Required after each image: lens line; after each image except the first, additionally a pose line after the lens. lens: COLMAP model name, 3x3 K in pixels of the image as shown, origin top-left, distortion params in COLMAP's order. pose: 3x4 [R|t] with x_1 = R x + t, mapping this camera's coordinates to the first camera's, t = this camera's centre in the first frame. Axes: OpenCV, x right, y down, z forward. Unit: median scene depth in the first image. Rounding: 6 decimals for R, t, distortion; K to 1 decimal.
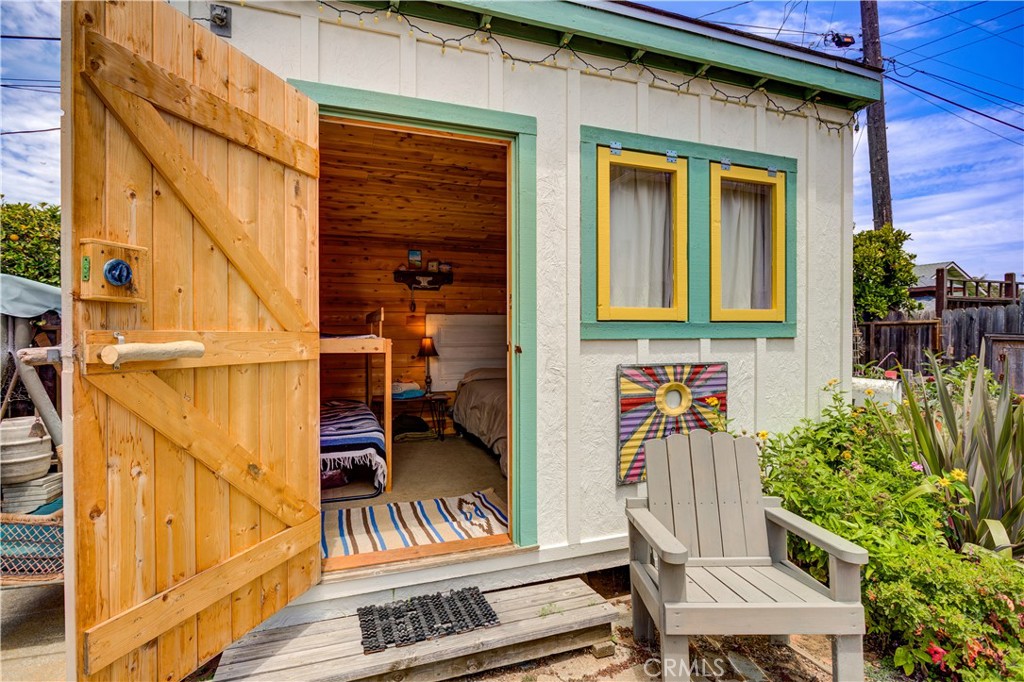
lens RADIAL K [[500.7, 0, 512.0], [0, 500.7, 341.0], [0, 0, 1]] dist [-0.023998, 0.009704]
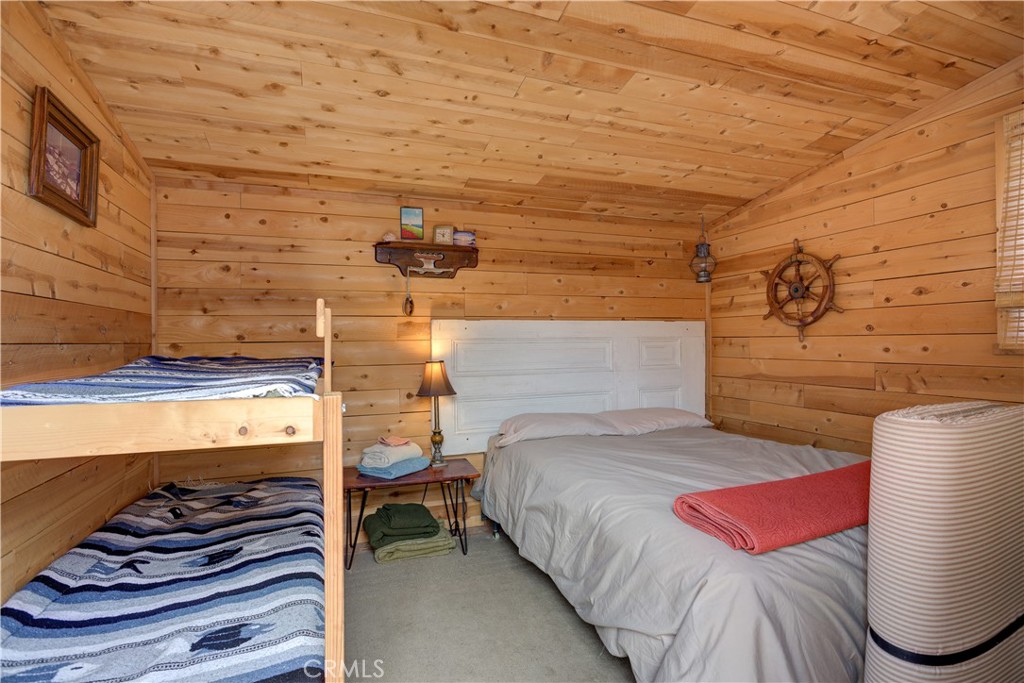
lens RADIAL K [[500.7, 0, 512.0], [0, 500.7, 341.5], [0, 0, 1]] dist [-0.023998, 0.009704]
pose [[0.999952, -0.006496, 0.007302, -0.087126], [0.006577, 0.999916, -0.011169, -0.022255], [-0.007229, 0.011216, 0.999911, 0.440474]]
